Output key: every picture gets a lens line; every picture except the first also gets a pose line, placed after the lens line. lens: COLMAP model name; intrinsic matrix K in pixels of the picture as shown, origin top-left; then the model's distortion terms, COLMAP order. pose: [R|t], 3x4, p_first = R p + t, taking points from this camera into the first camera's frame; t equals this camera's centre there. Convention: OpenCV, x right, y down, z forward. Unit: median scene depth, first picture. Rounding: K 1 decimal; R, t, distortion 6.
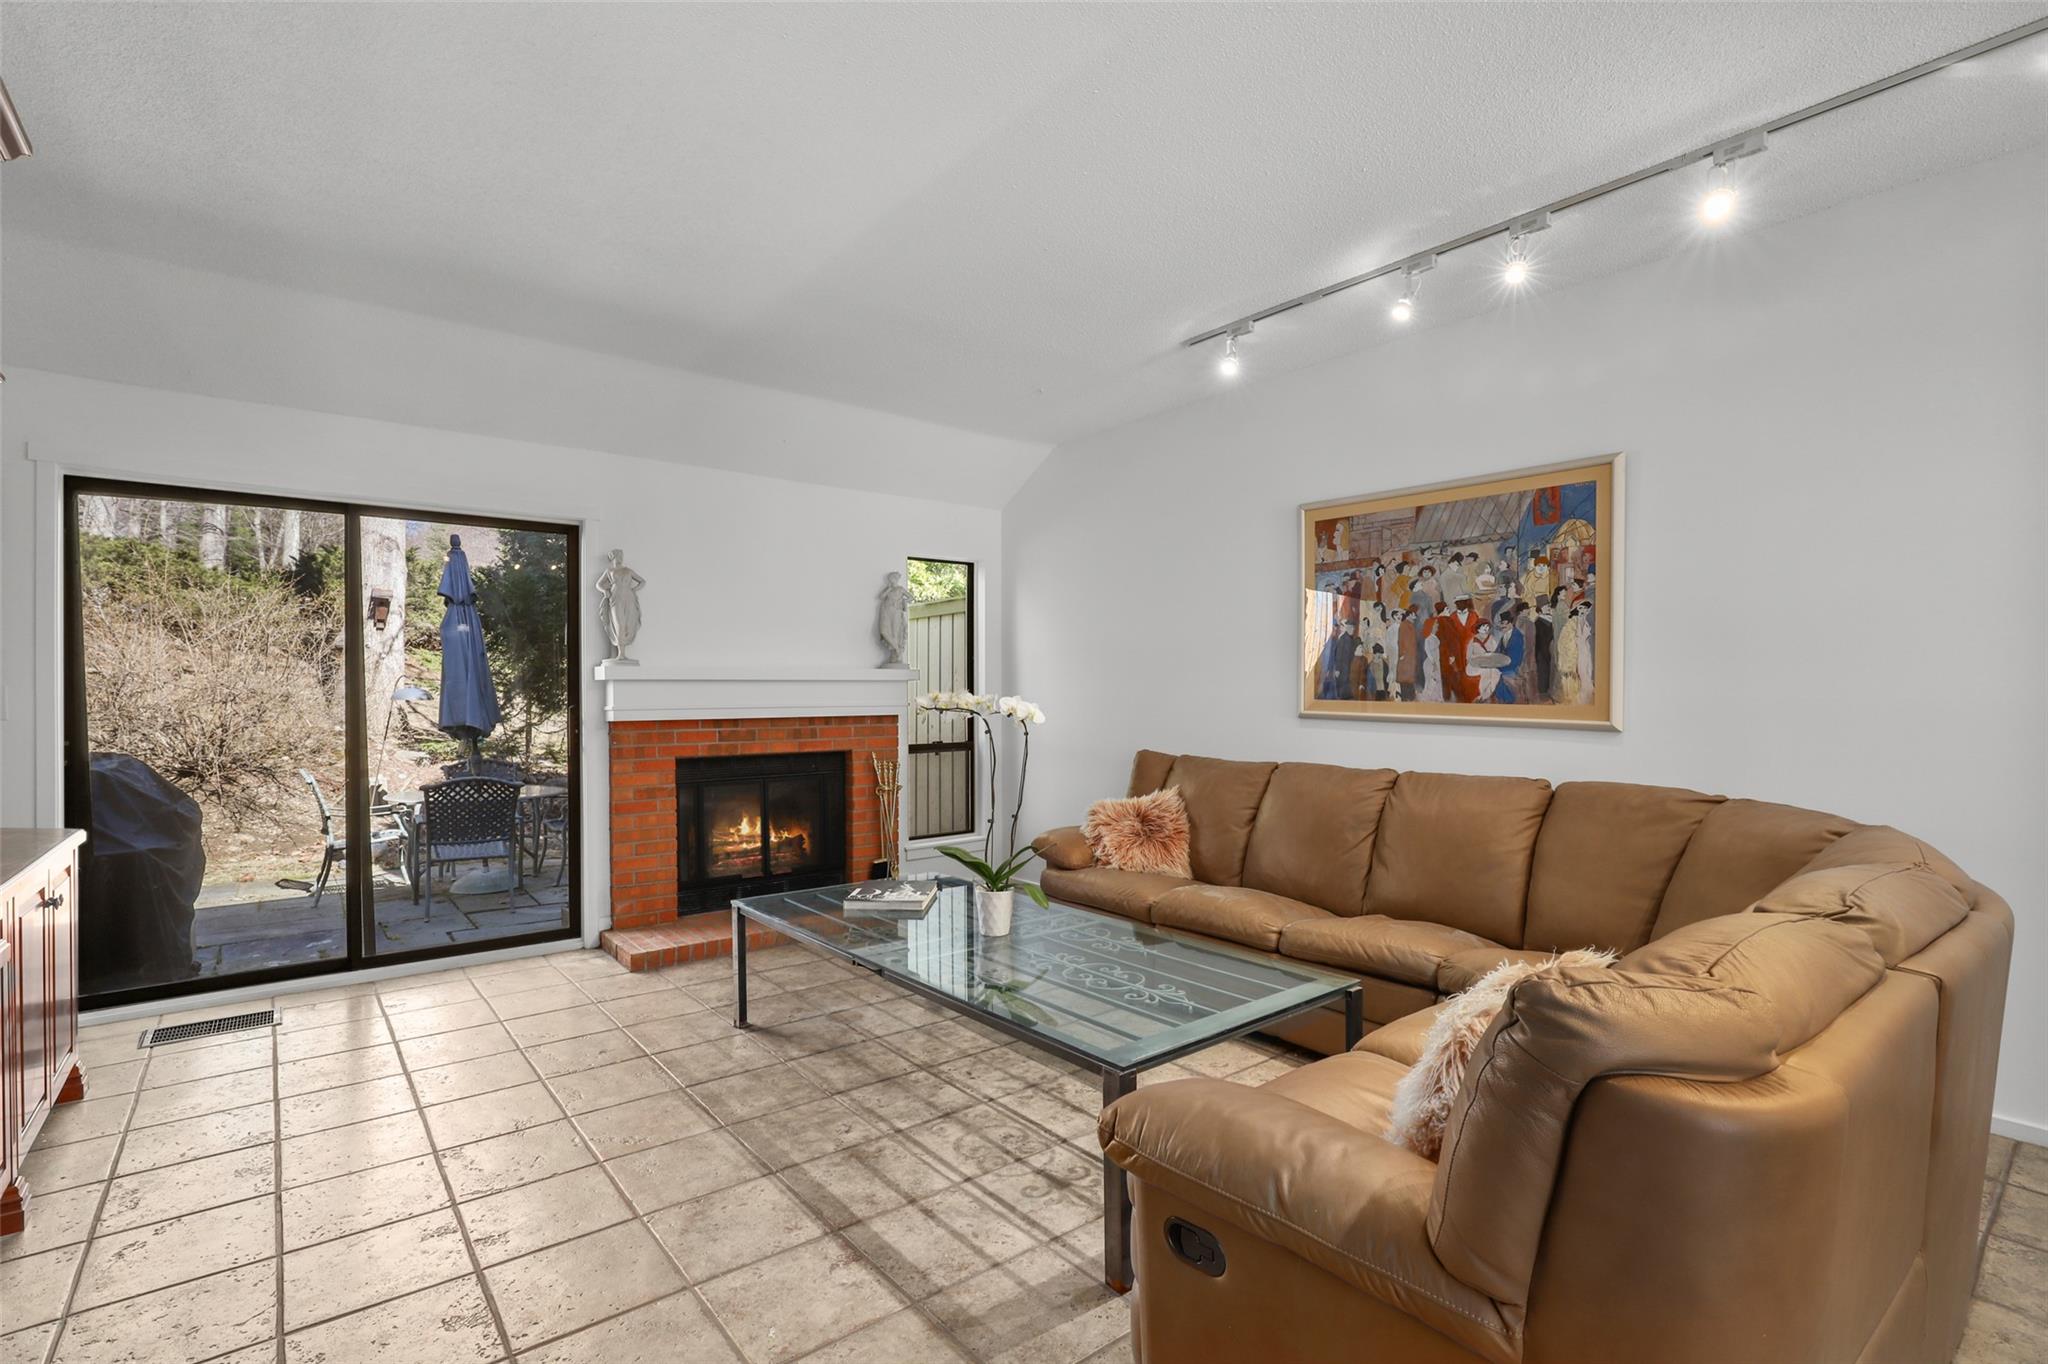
lens RADIAL K [[943.2, 0, 1015.2], [0, 943.2, 695.2], [0, 0, 1]] dist [-0.009632, -0.000543]
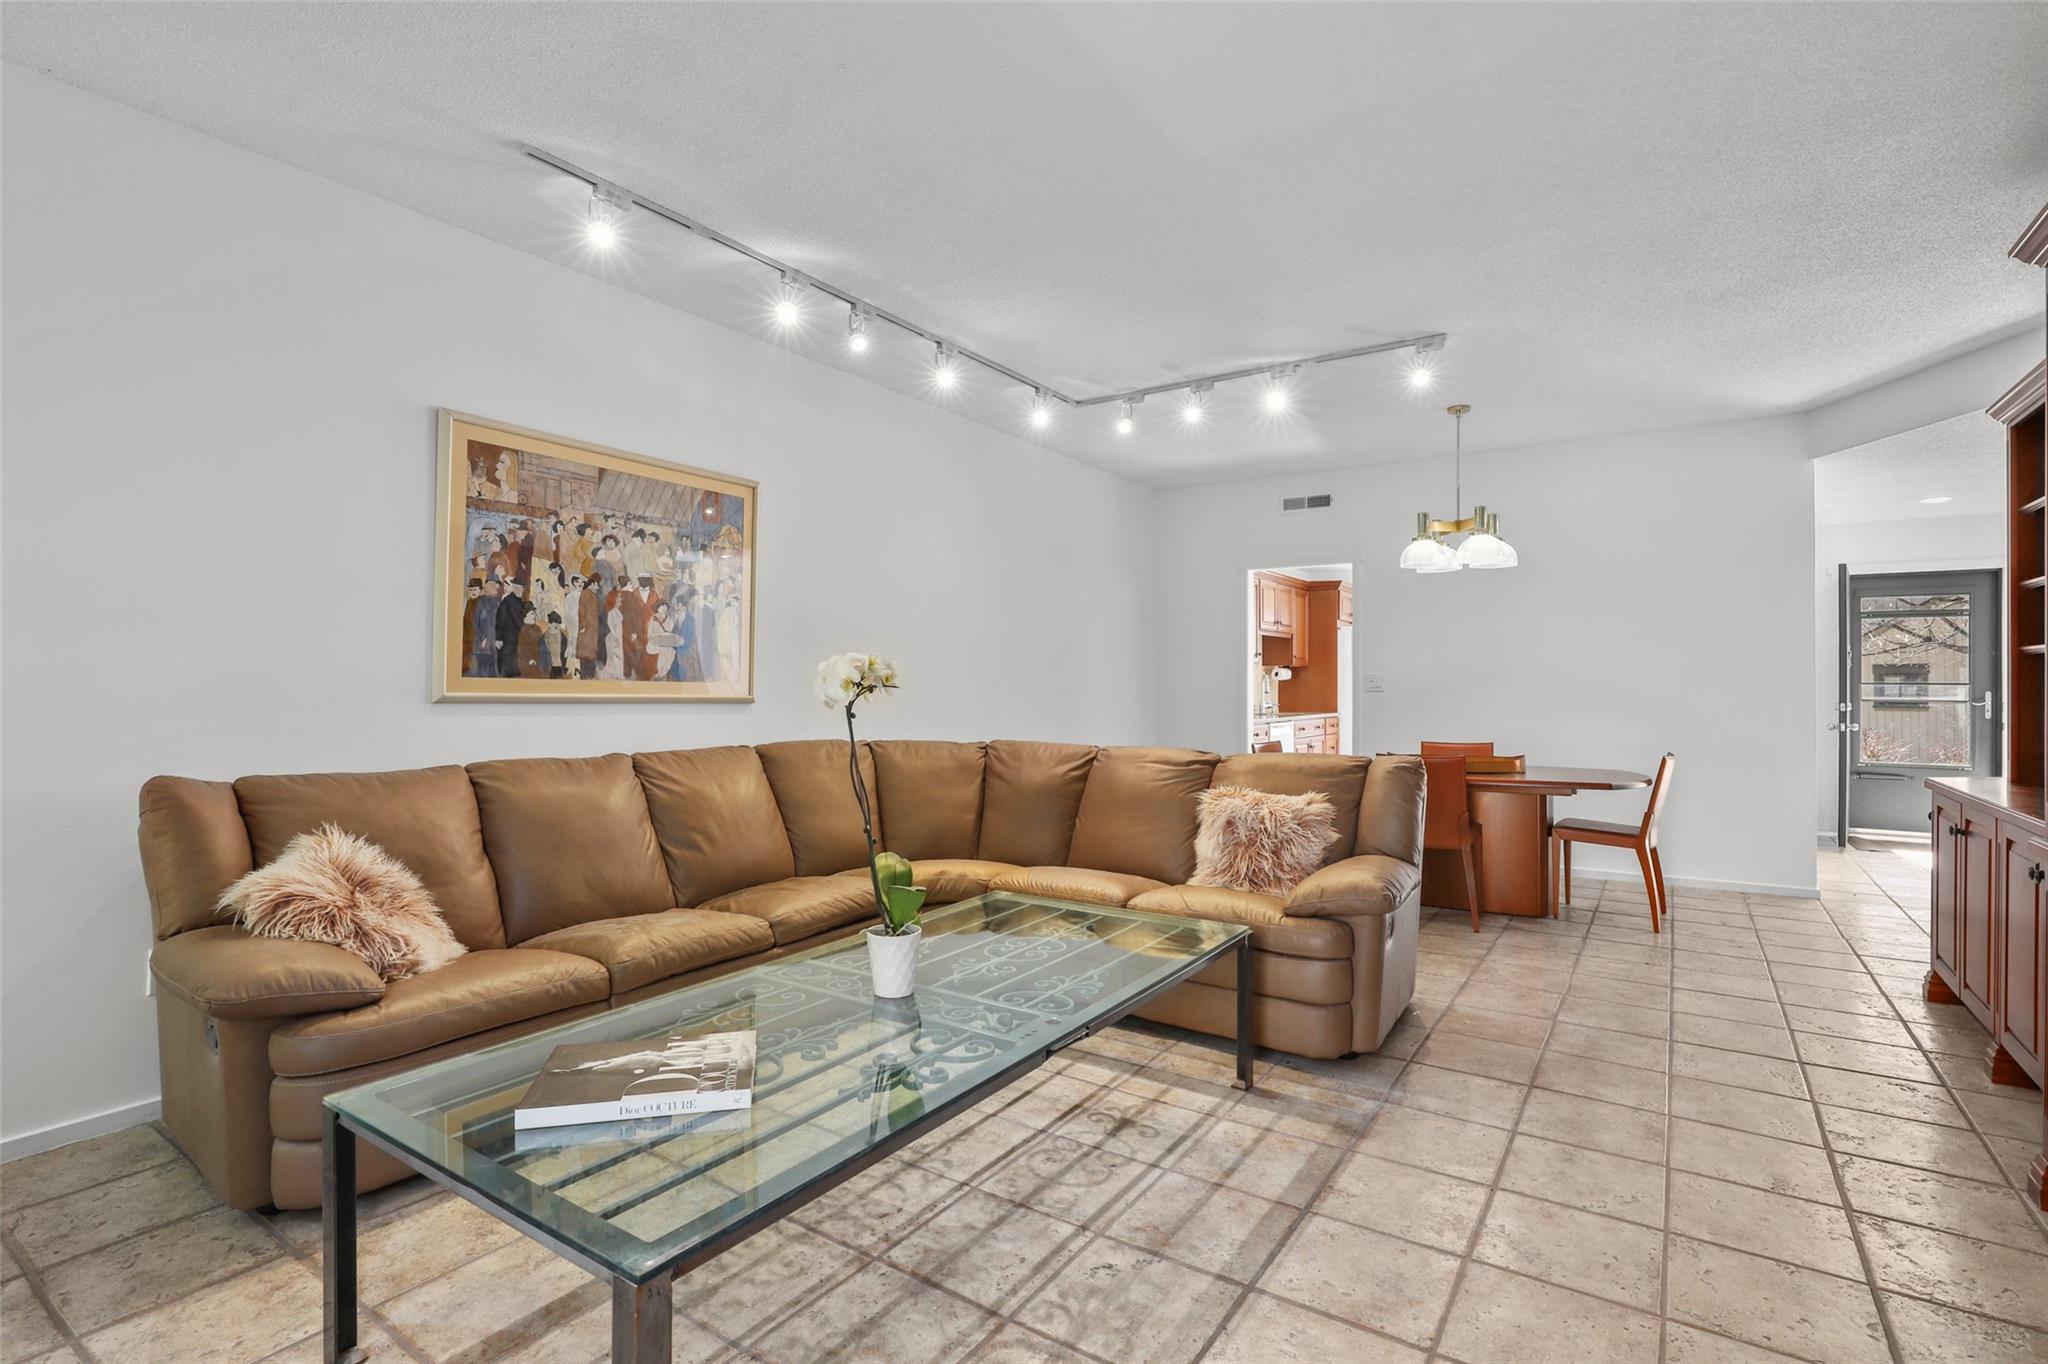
lens RADIAL K [[968.0, 0, 1024.0], [0, 968.0, 682.0], [0, 0, 1]] dist [-0.000497, -0.000145]
pose [[-0.296192, 0.001617, 0.955127, -0.553318], [0.001420, 0.999998, -0.001253, 0.010203], [-0.955127, 0.000985, -0.296194, 0.817338]]
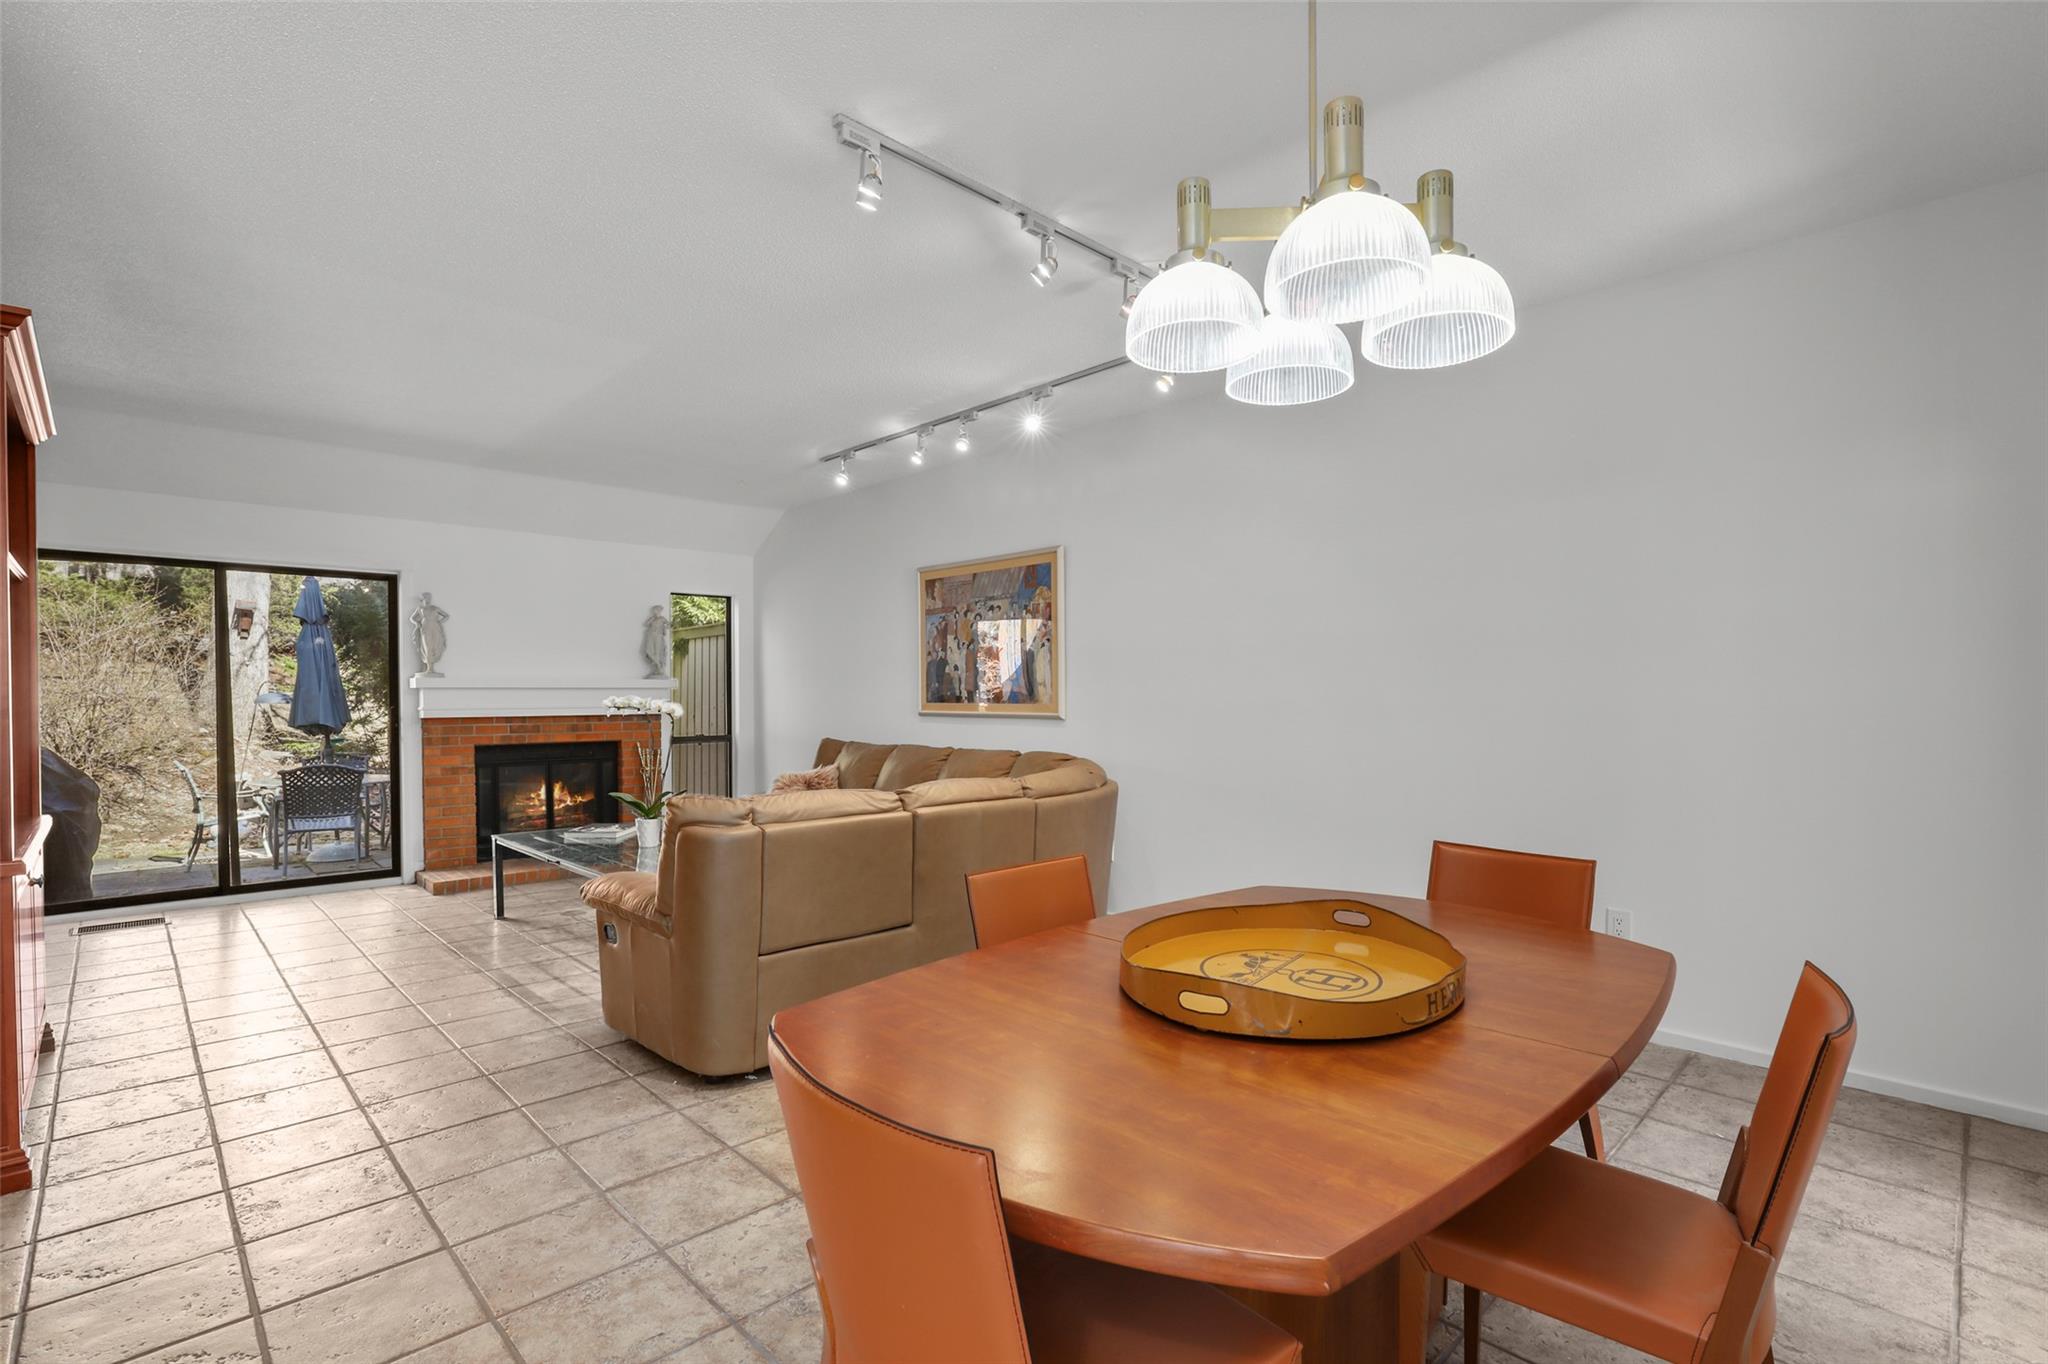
lens RADIAL K [[967.8, 0, 1013.3], [0, 967.8, 709.0], [0, 0, 1]] dist [-0.000628, 0.000476]
pose [[0.997087, -0.000655, 0.076268, 0.343529], [-0.000091, 0.999952, 0.009778, 0.000704], [-0.076271, -0.009757, 0.997039, -0.503694]]
